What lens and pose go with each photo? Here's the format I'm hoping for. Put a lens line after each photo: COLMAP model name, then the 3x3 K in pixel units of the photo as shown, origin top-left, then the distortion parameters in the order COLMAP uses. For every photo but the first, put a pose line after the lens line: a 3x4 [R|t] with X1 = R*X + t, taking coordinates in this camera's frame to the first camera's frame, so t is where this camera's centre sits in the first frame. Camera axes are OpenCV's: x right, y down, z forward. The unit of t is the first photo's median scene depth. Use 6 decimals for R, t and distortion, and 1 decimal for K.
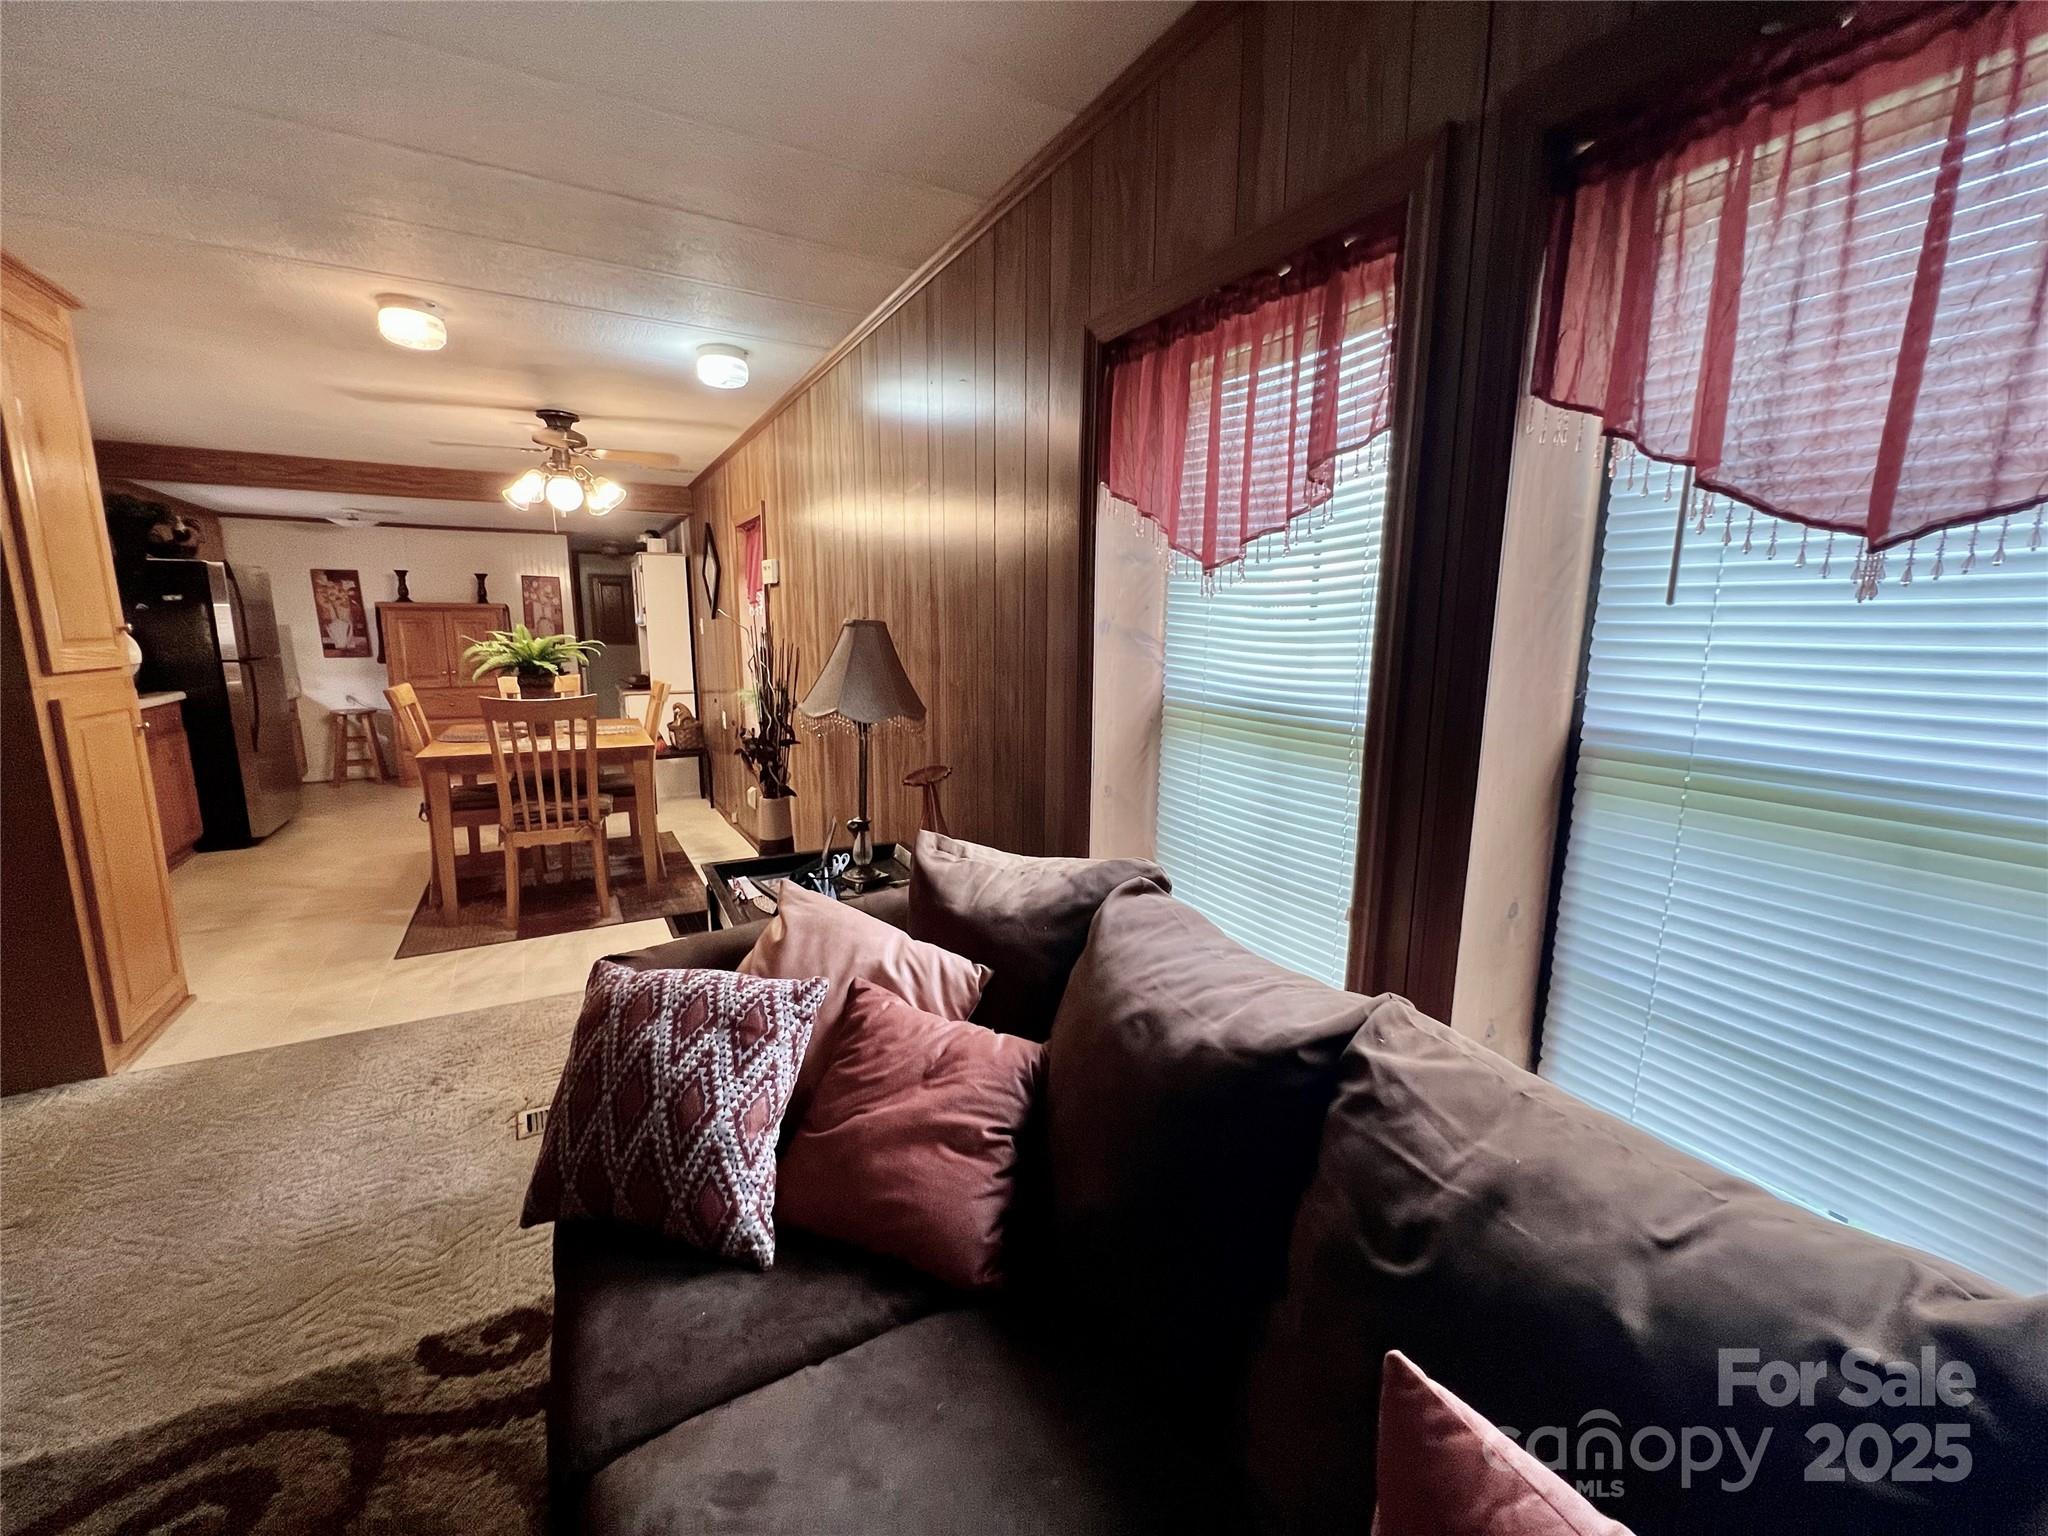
lens RADIAL K [[822.5, 0, 1023.0], [0, 822.5, 770.3], [0, 0, 1]] dist [-0.004117, 0.000848]
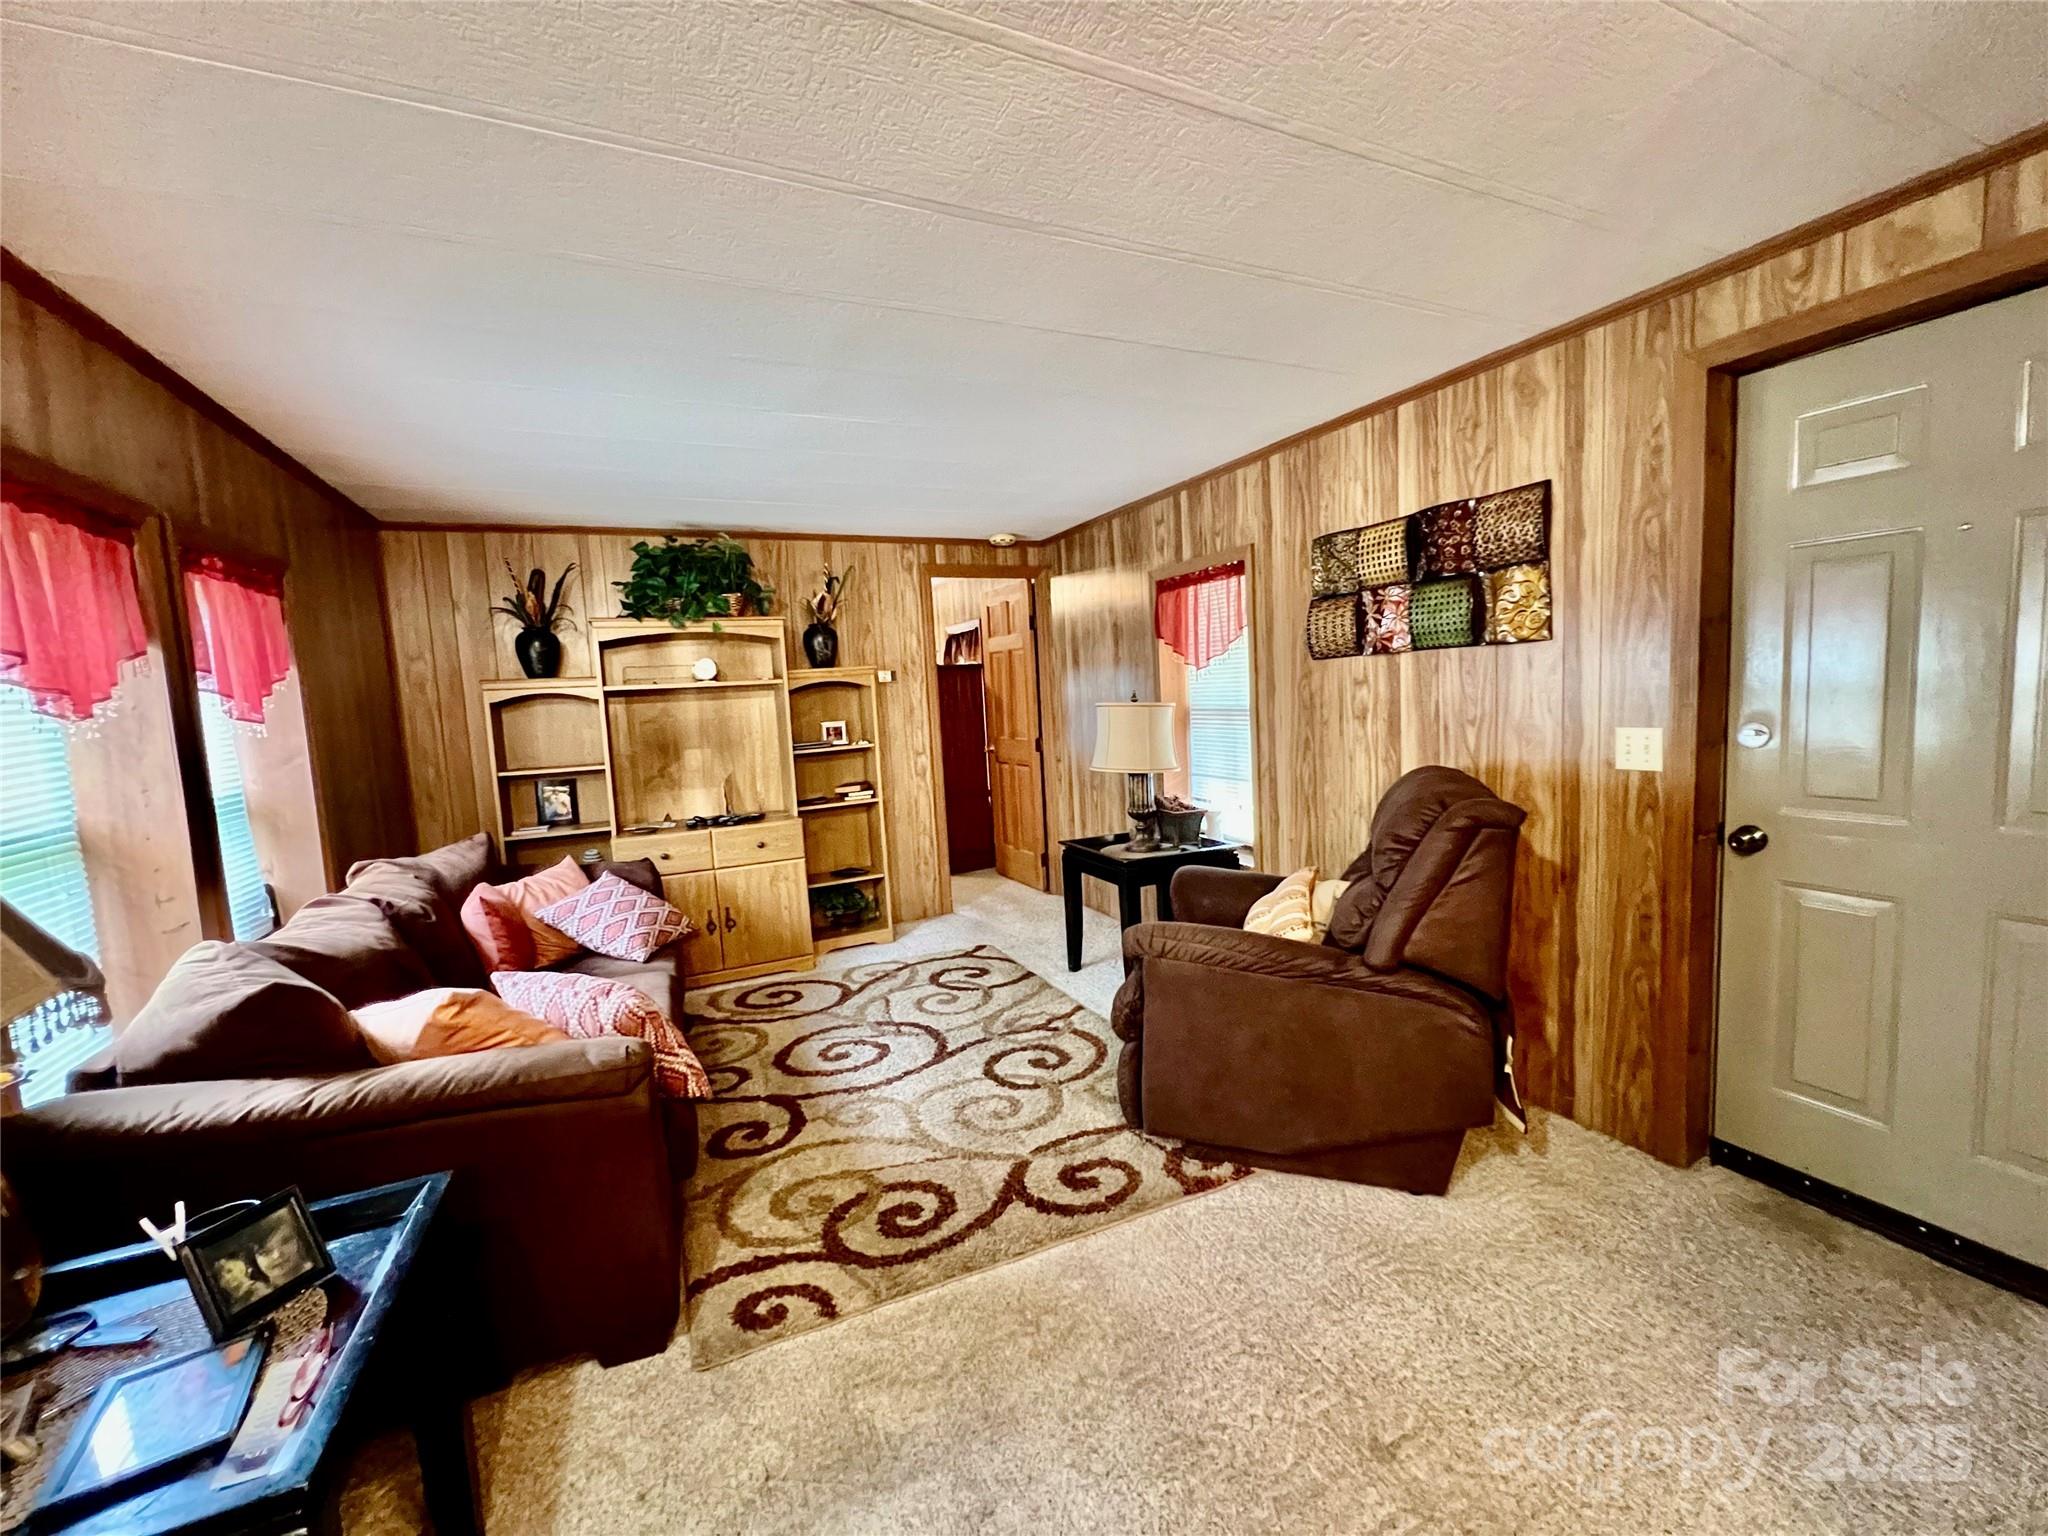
lens RADIAL K [[821.6, 0, 1024.8], [0, 821.6, 769.4], [0, 0, 1]] dist [-0.005343, 0.001494]
pose [[-0.995648, 0.036998, 0.085537, -0.702050], [0.059079, 0.960405, 0.272271, -0.236095], [-0.072077, 0.276139, -0.958411, 1.175678]]
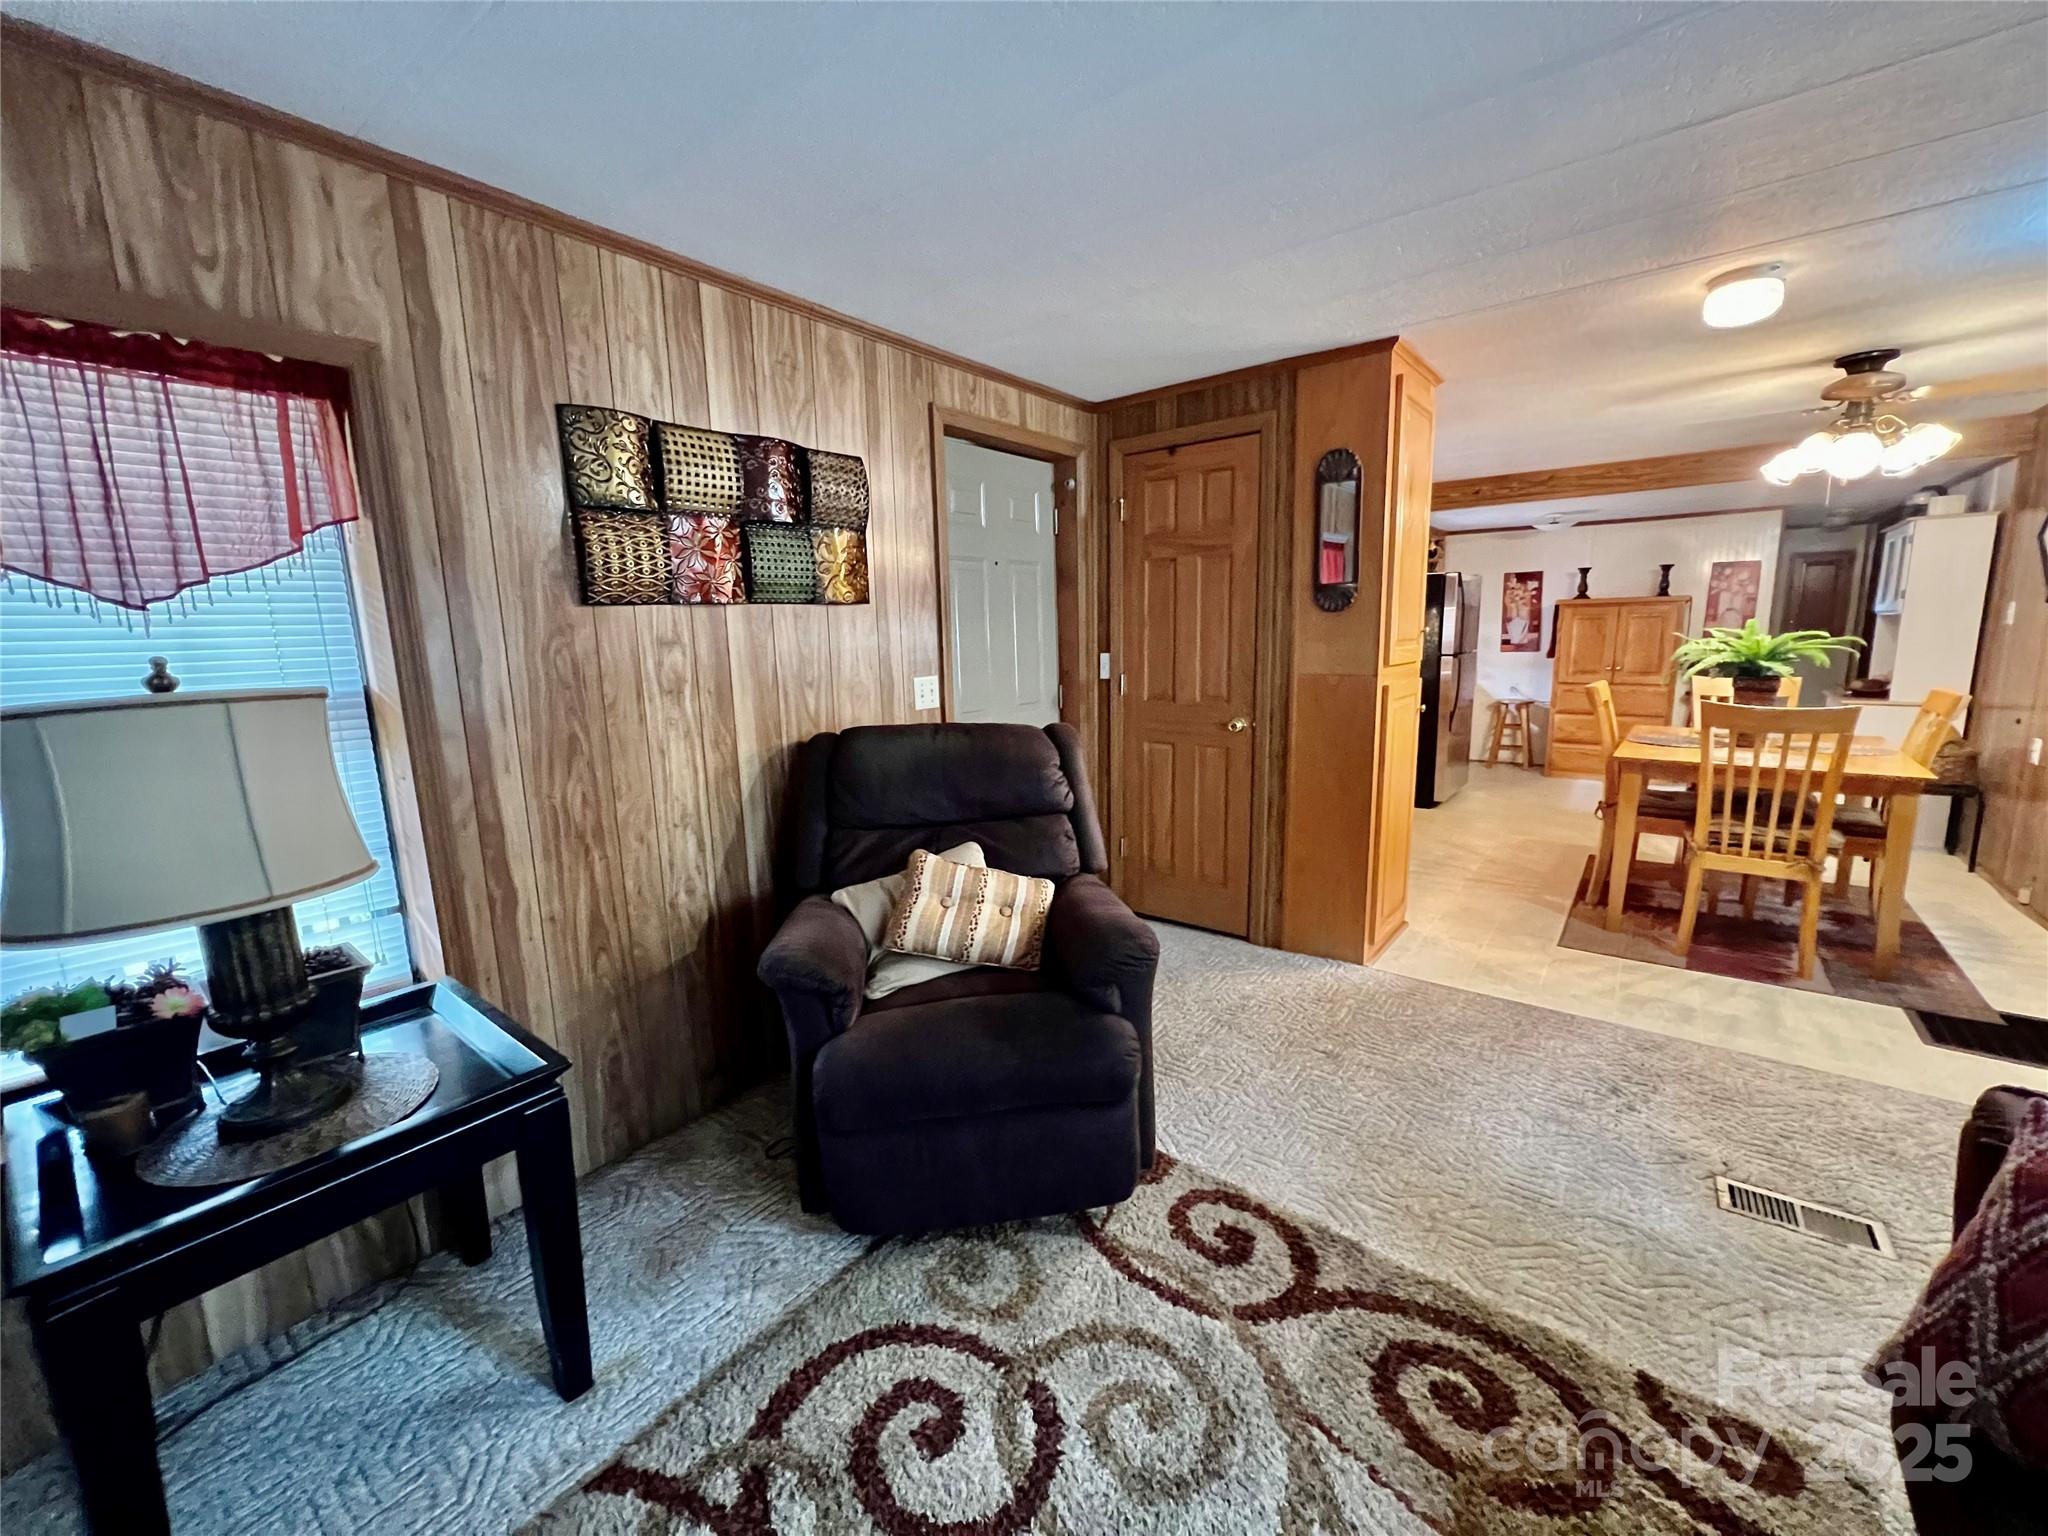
lens RADIAL K [[821.6, 0, 1025.6], [0, 821.6, 767.3], [0, 0, 1]] dist [-0.005343, 0.001494]
pose [[0.380019, 0.139241, -0.914438, -0.138703], [-0.134707, 0.986396, 0.094217, 0.000565], [0.915117, 0.087377, 0.393606, -0.060662]]
